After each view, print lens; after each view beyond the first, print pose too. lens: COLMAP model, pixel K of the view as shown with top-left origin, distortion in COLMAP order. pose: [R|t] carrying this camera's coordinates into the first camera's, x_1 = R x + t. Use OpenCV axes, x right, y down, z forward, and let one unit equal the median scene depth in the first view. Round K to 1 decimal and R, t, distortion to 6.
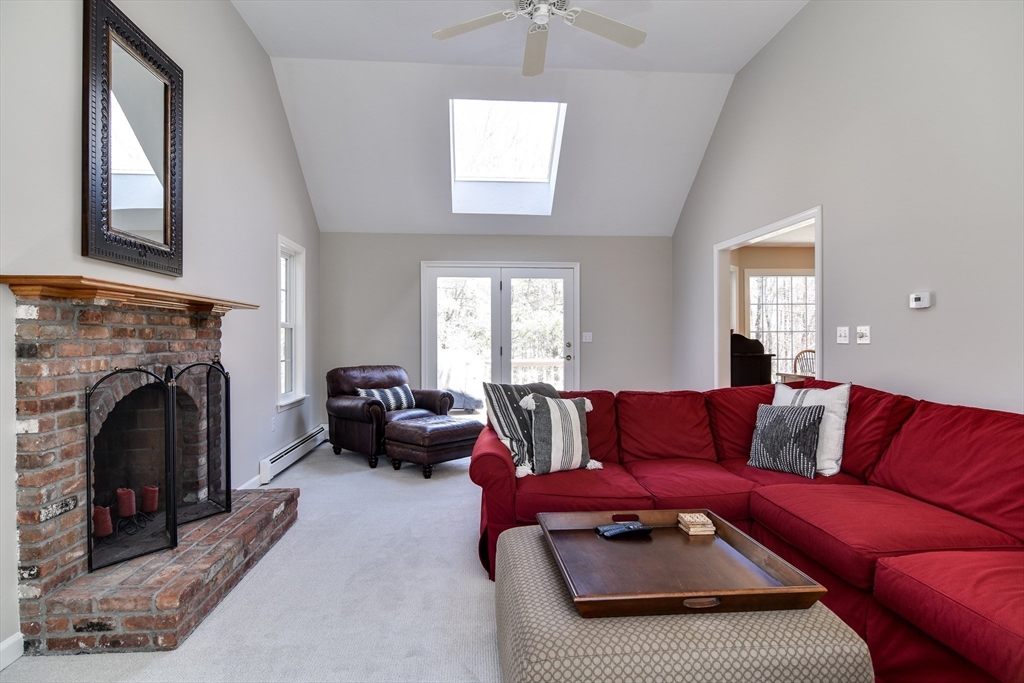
lens RADIAL K [[555.6, 0, 507.6], [0, 555.6, 342.8], [0, 0, 1]] dist [0.005945, -0.007929]
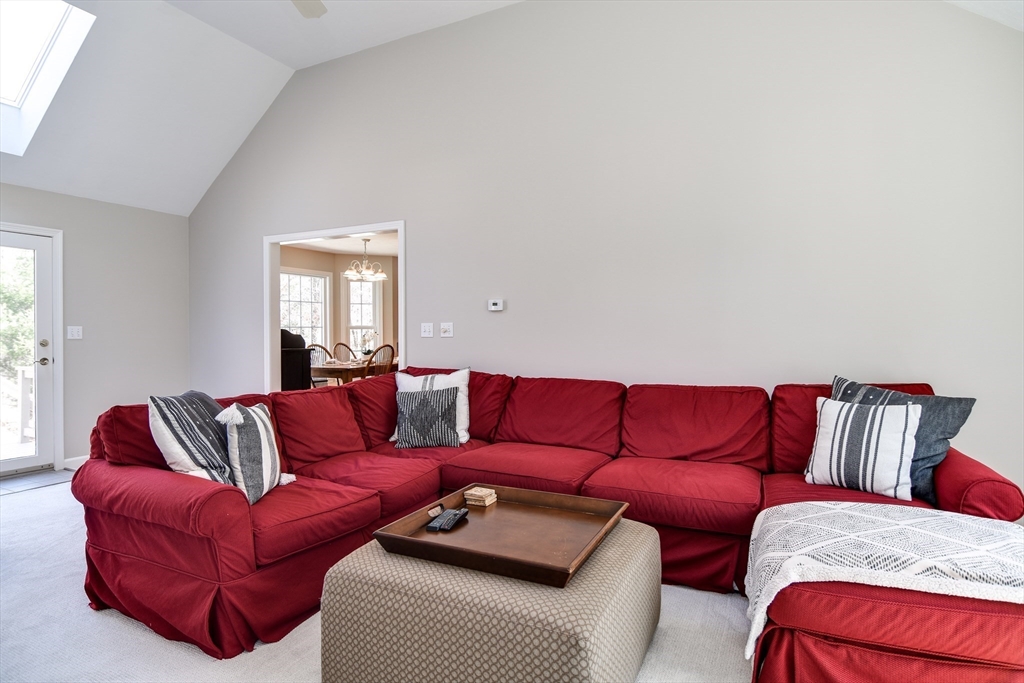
lens RADIAL K [[555.6, 0, 506.7], [0, 555.6, 335.7], [0, 0, 1]] dist [0.005945, -0.007929]
pose [[0.507834, -0.005704, 0.861436, -0.424926], [0.010487, 0.999945, 0.000438, -0.000402], [-0.861391, 0.008812, 0.507866, 0.265797]]
